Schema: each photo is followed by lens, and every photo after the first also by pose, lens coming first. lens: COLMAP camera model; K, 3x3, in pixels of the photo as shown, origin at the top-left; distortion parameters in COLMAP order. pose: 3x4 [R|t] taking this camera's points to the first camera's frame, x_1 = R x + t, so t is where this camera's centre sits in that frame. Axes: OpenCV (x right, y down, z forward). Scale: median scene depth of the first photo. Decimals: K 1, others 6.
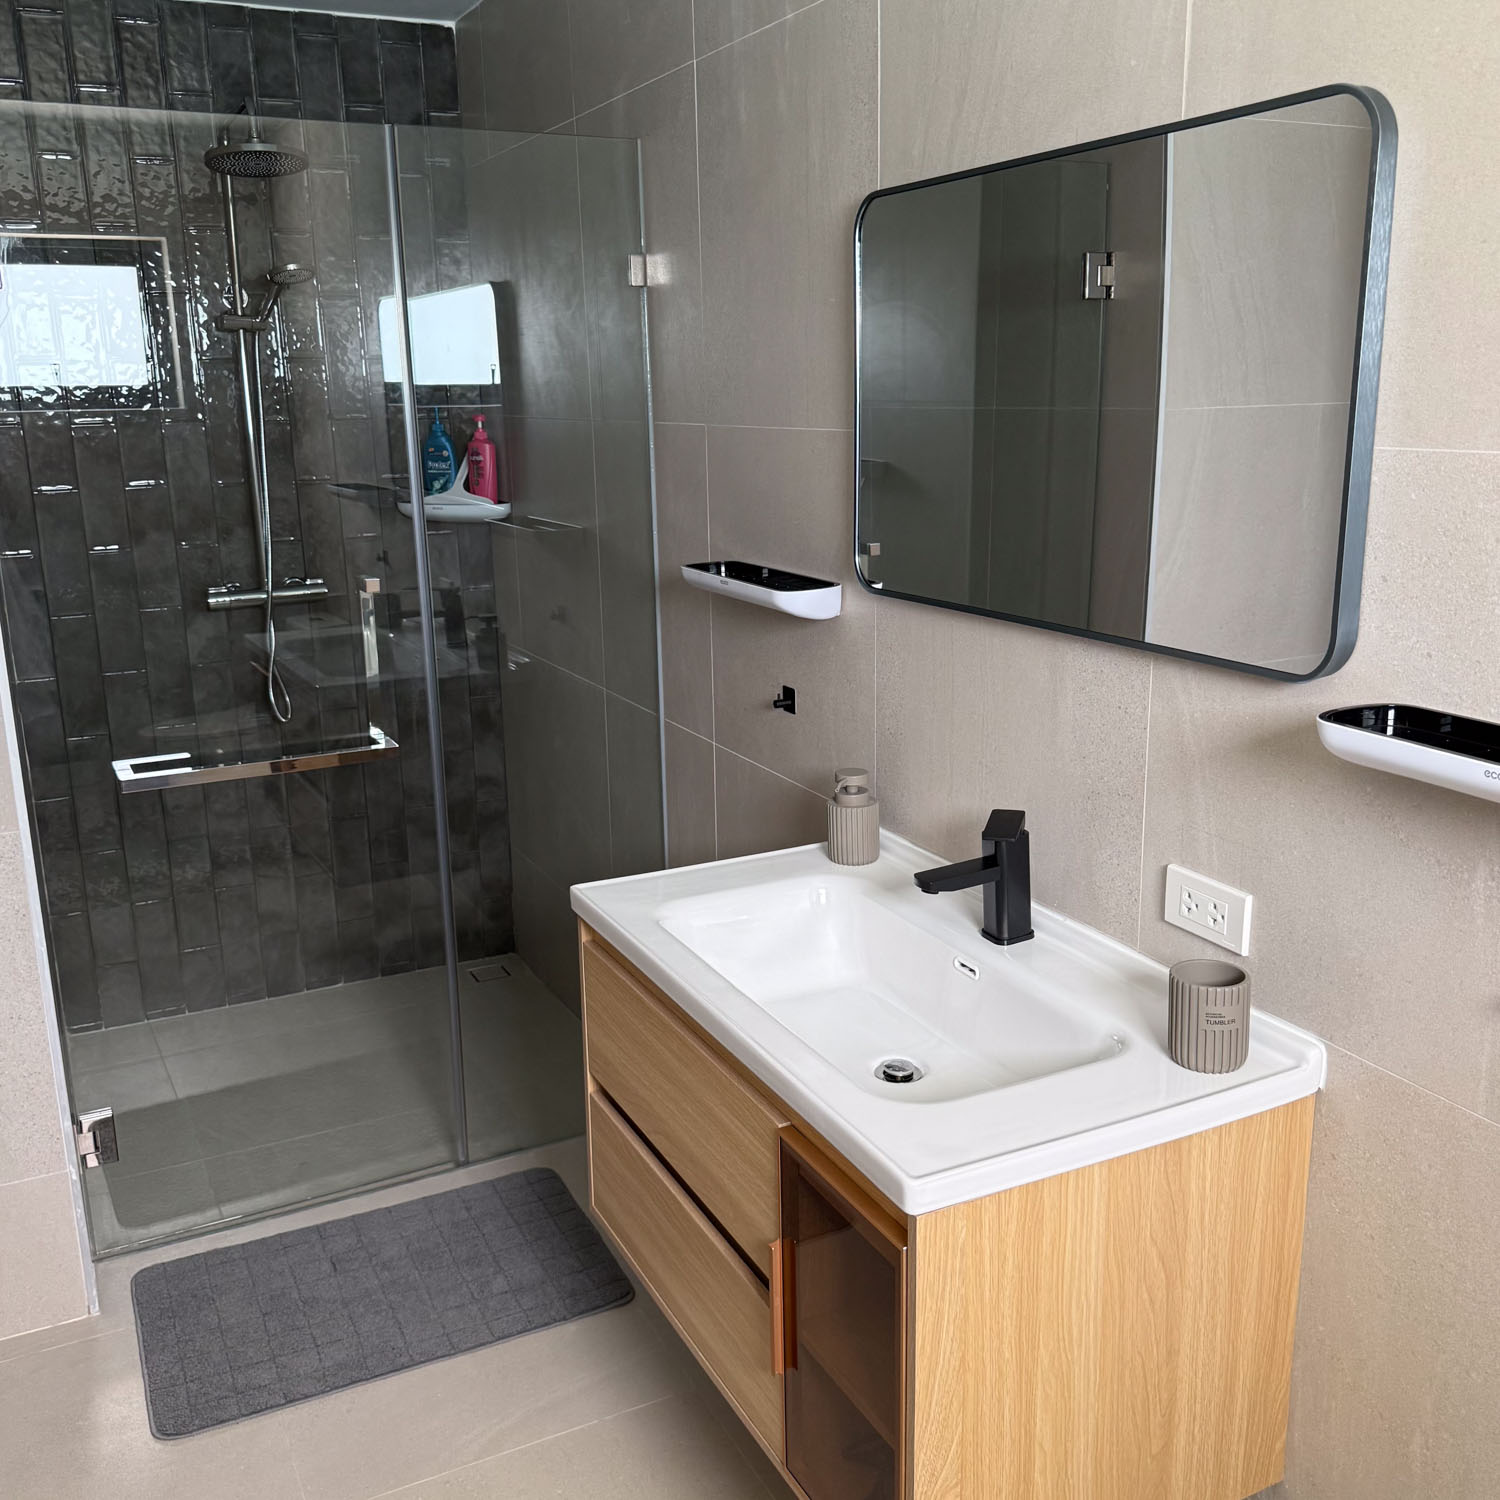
lens RADIAL K [[1457.8, 0, 750.0], [0, 1457.8, 750.0], [0, 0, 1]] dist [0.007634, 0.009115]
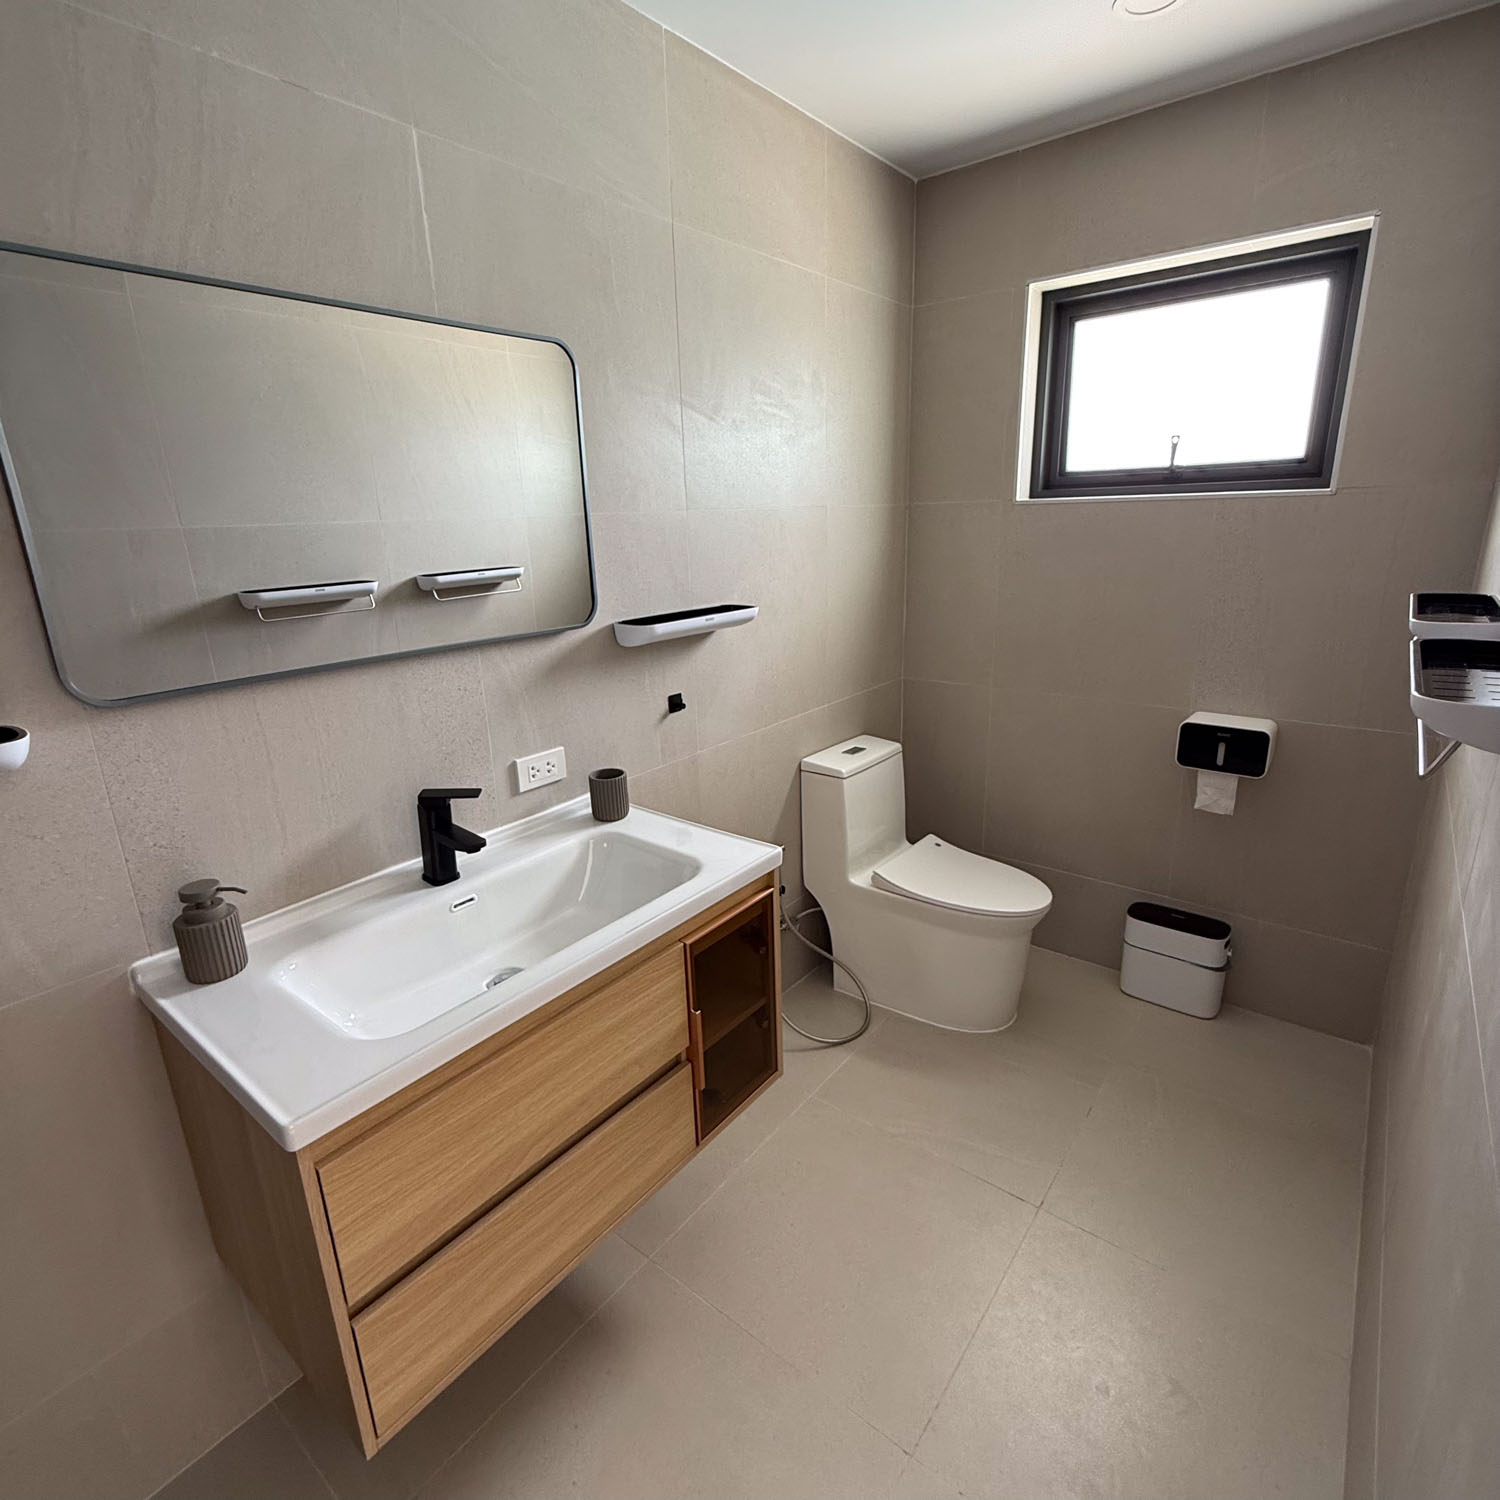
lens RADIAL K [[800.0, 0, 750.0], [0, 800.0, 750.0], [0, 0, 1]] dist [0.001585, 0.000181]
pose [[-0.426726, -0.225729, 0.875758, -0.685601], [0.254322, 0.899322, 0.355725, -0.208312], [-0.867885, 0.374522, -0.326356, 1.087140]]
